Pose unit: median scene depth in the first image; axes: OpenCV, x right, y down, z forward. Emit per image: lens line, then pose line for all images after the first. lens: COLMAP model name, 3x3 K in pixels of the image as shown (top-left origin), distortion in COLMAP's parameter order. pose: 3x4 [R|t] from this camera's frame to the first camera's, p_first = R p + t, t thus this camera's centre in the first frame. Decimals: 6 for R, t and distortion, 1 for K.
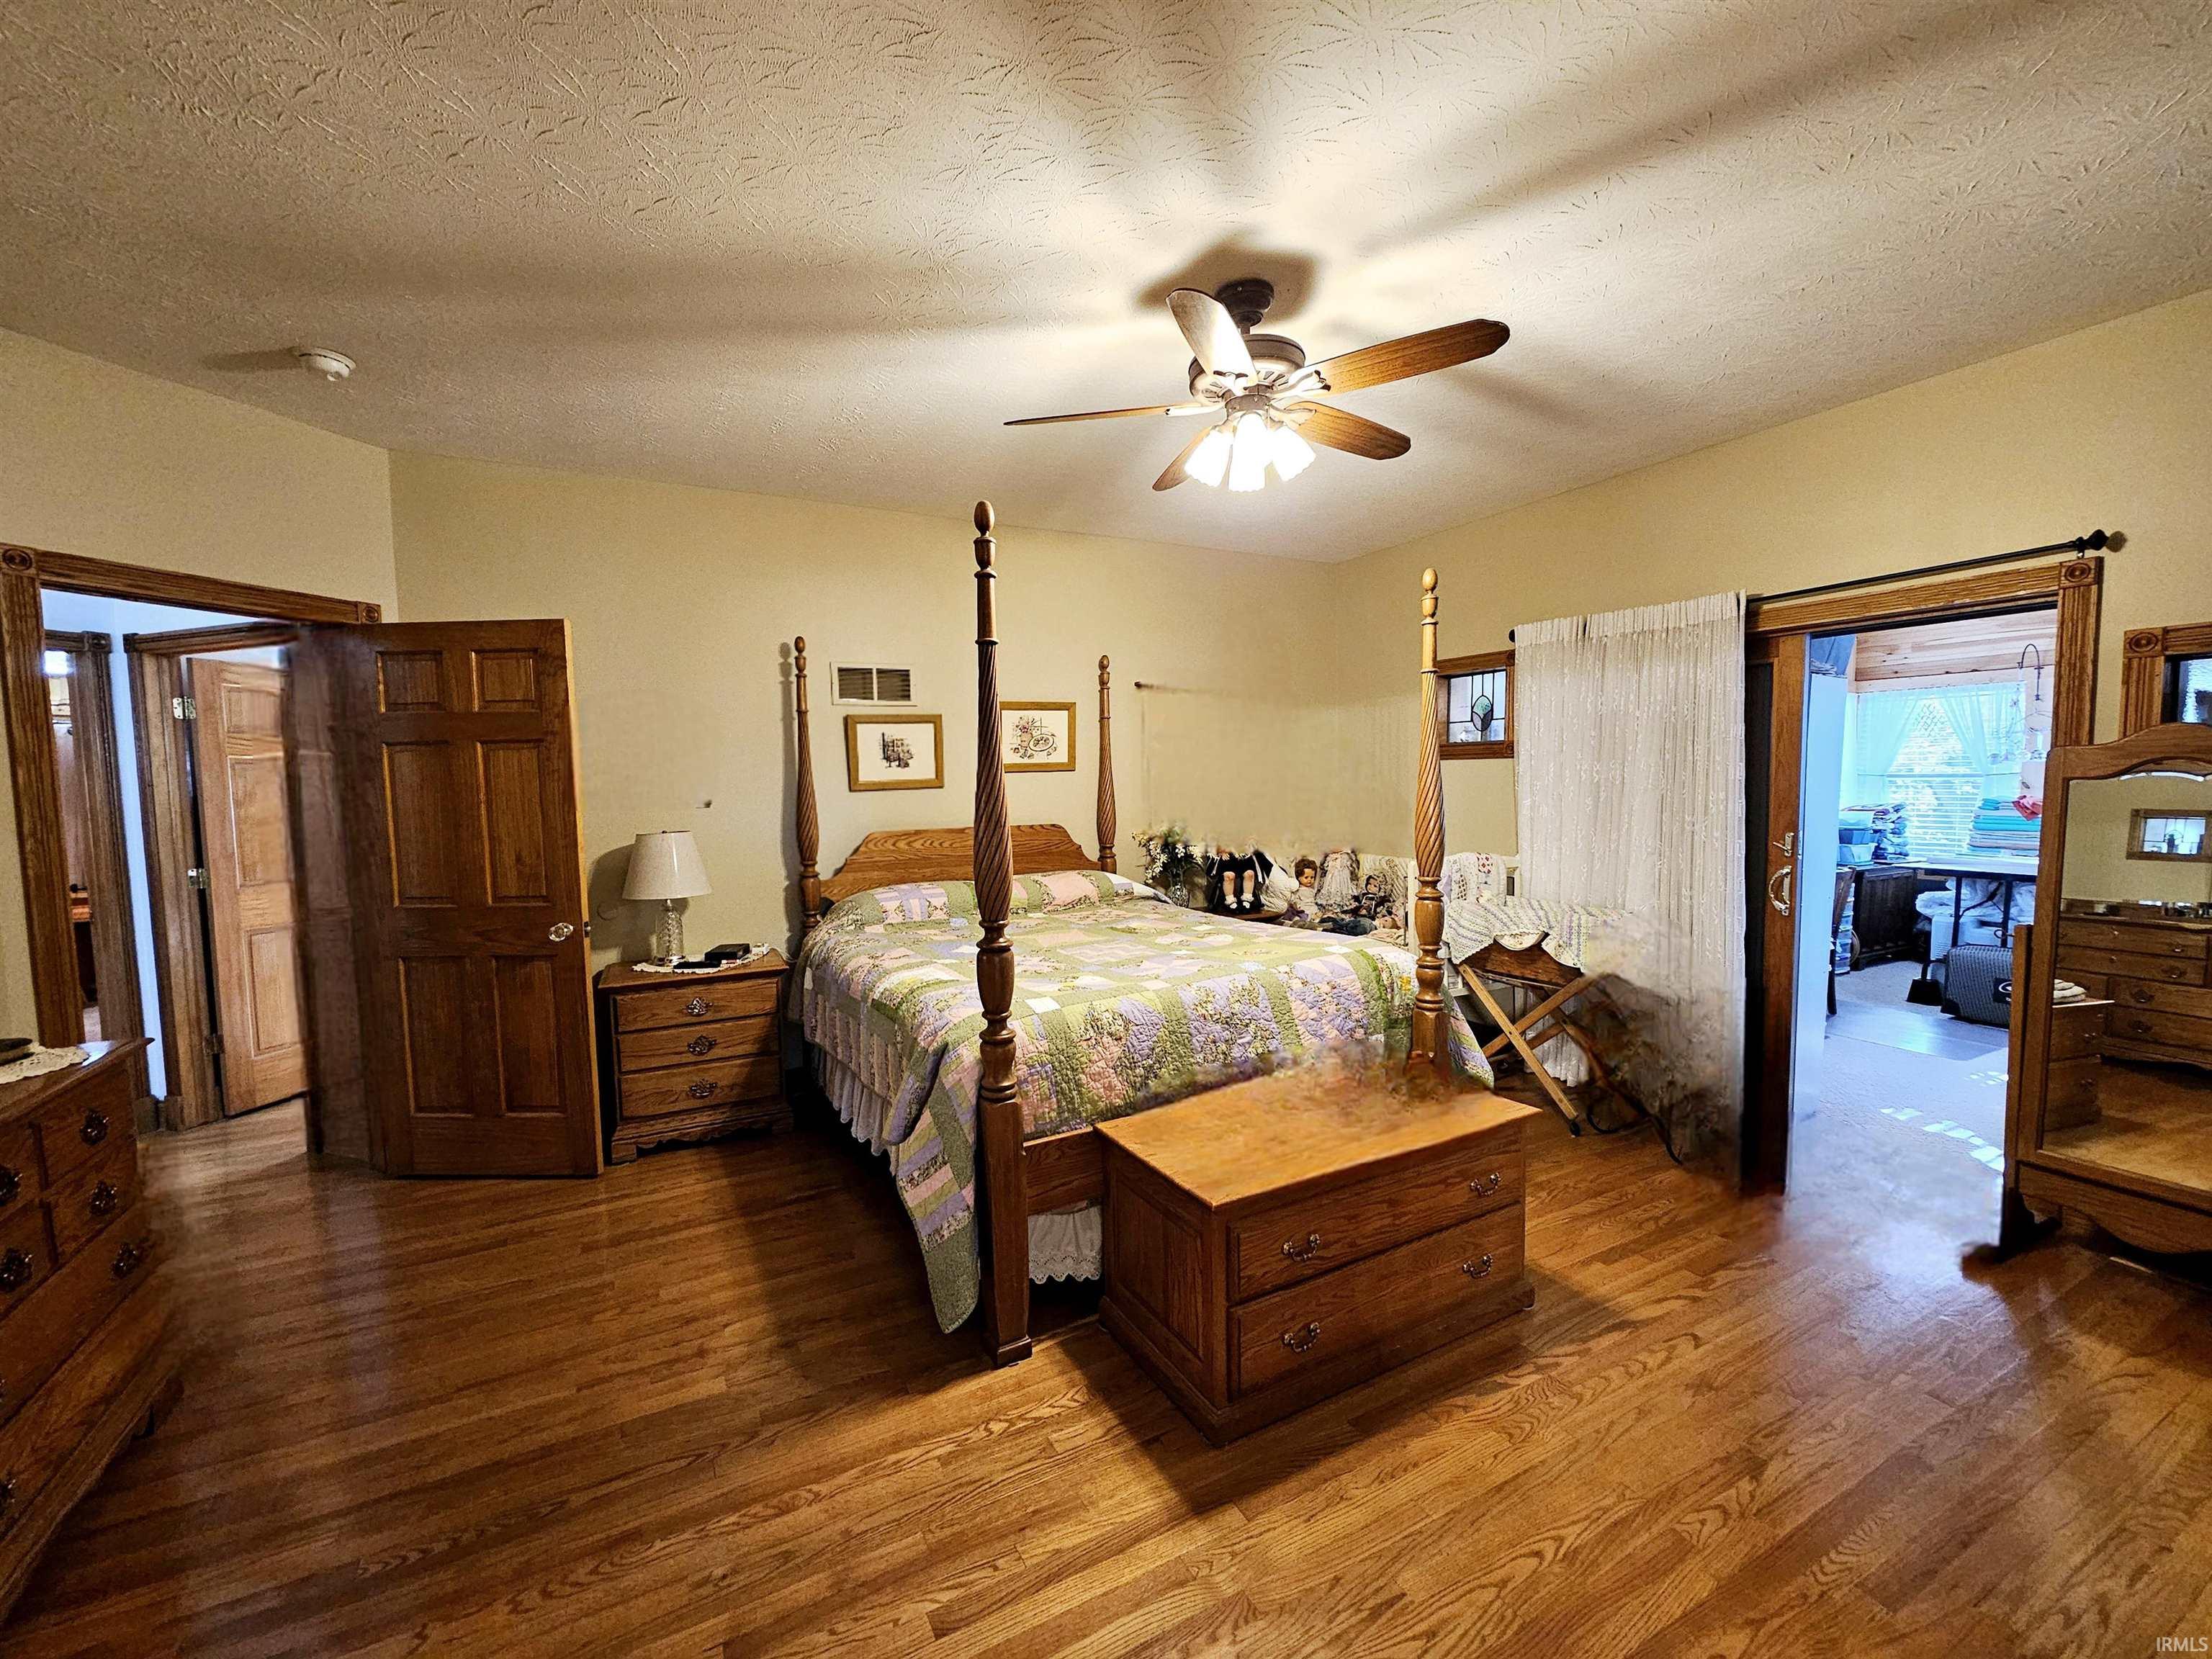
lens RADIAL K [[908.0, 0, 1105.9], [0, 908.0, 842.9], [0, 0, 1]] dist [-0.001176, -0.000257]
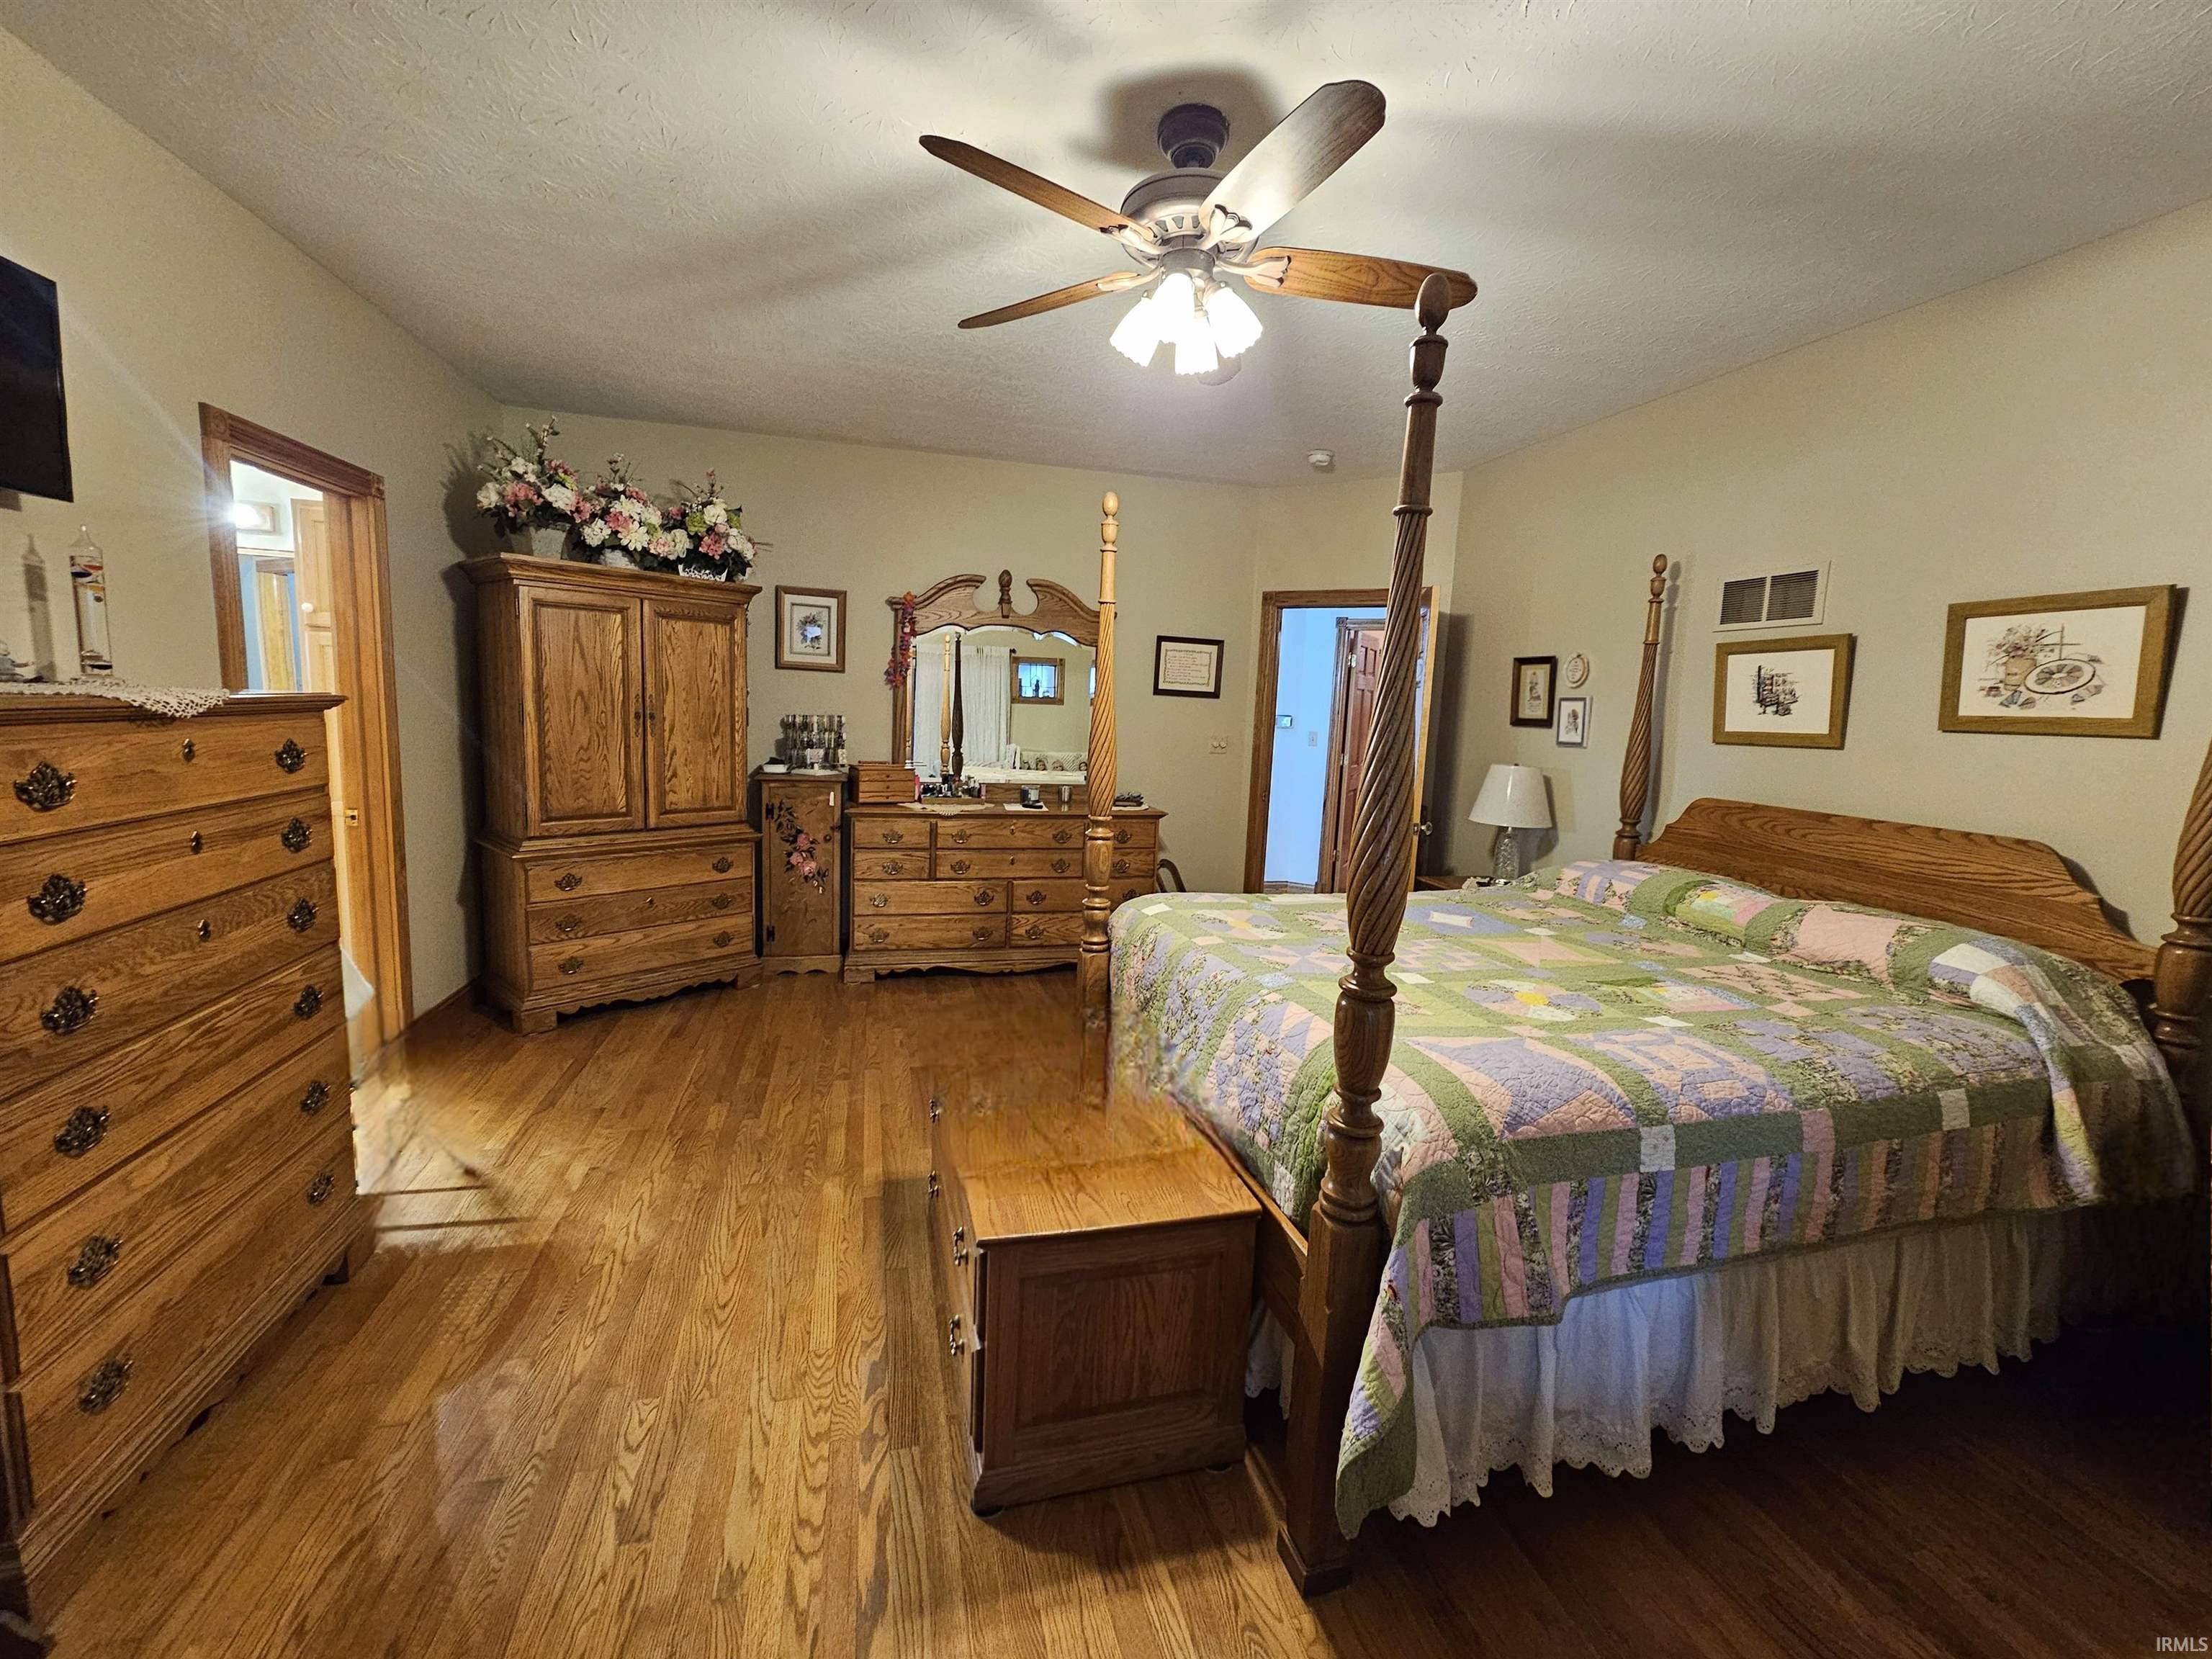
lens RADIAL K [[908.0, 0, 1106.2], [0, 908.0, 813.5], [0, 0, 1]] dist [-0.001176, -0.000257]
pose [[-0.235017, 0.132204, -0.962959, 0.675467], [-0.105577, 0.981373, 0.160499, -0.076670], [0.966240, 0.139386, -0.216682, 0.768599]]
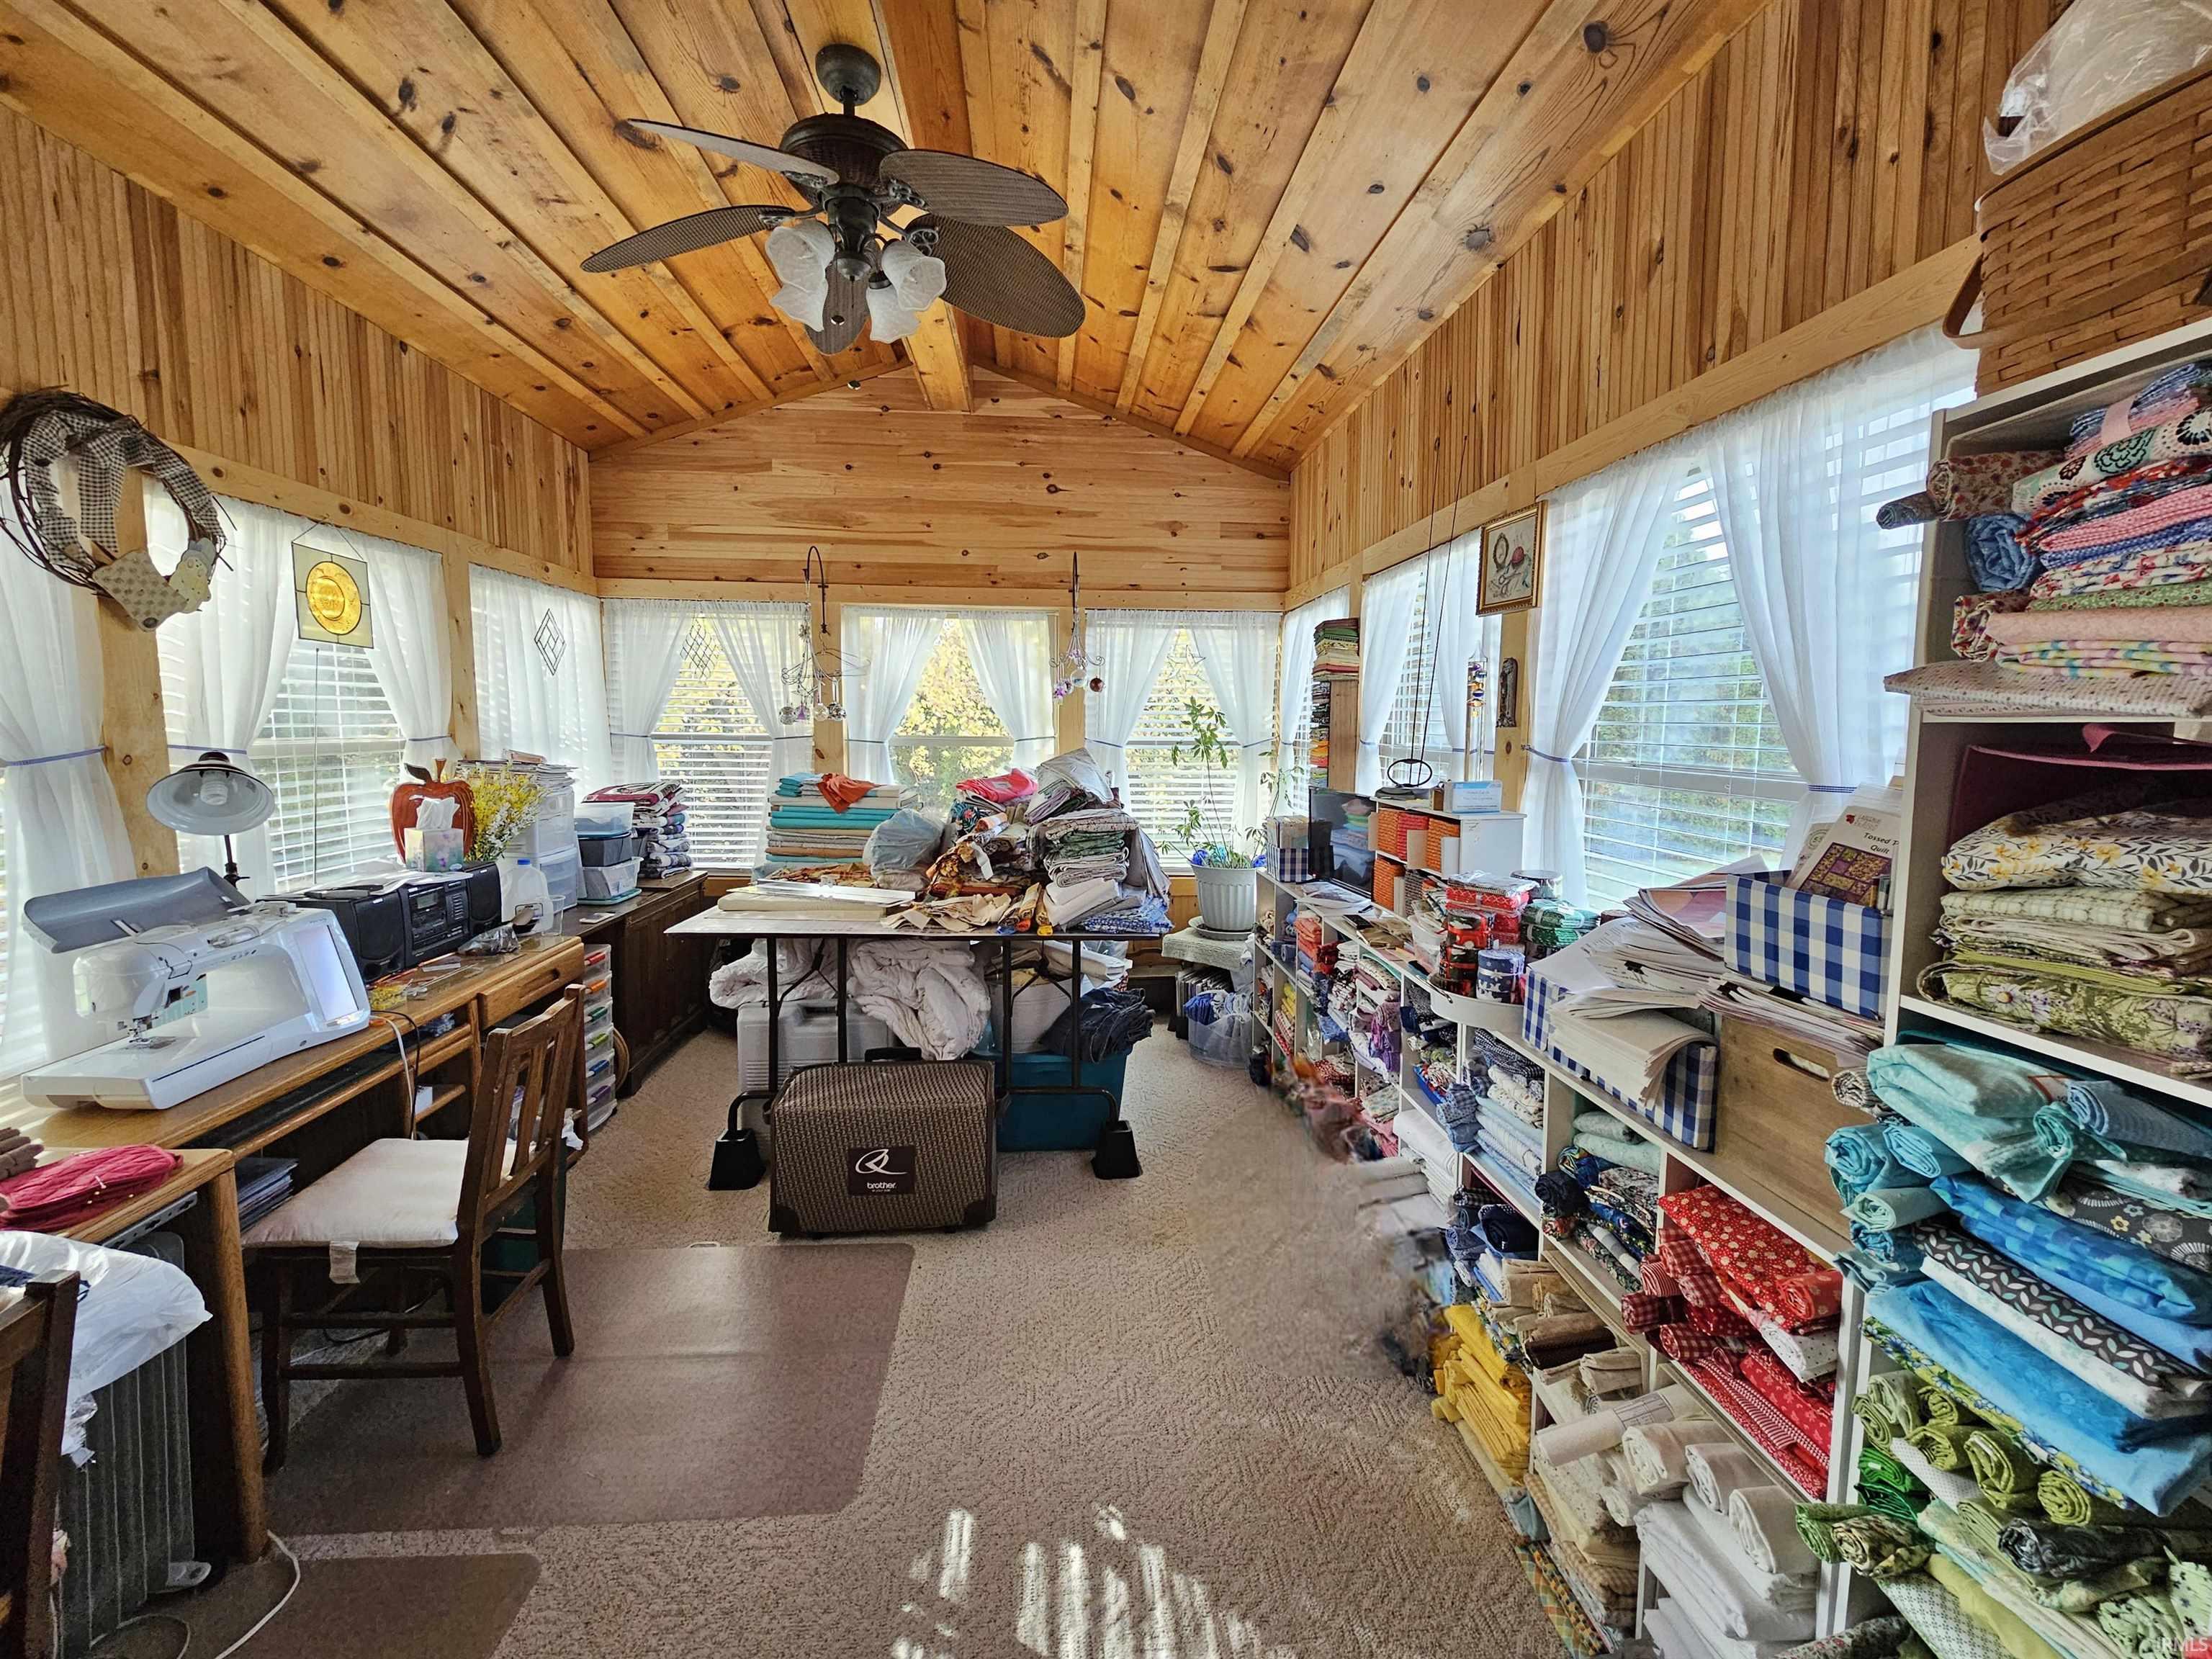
lens RADIAL K [[908.0, 0, 1105.4], [0, 908.0, 836.8], [0, 0, 1]] dist [-0.001176, -0.000257]
pose [[0.405876, -0.088313, 0.909651, 0.197294], [0.045102, 0.996043, 0.076576, -0.018970], [-0.912815, 0.009946, 0.408253, 0.219927]]
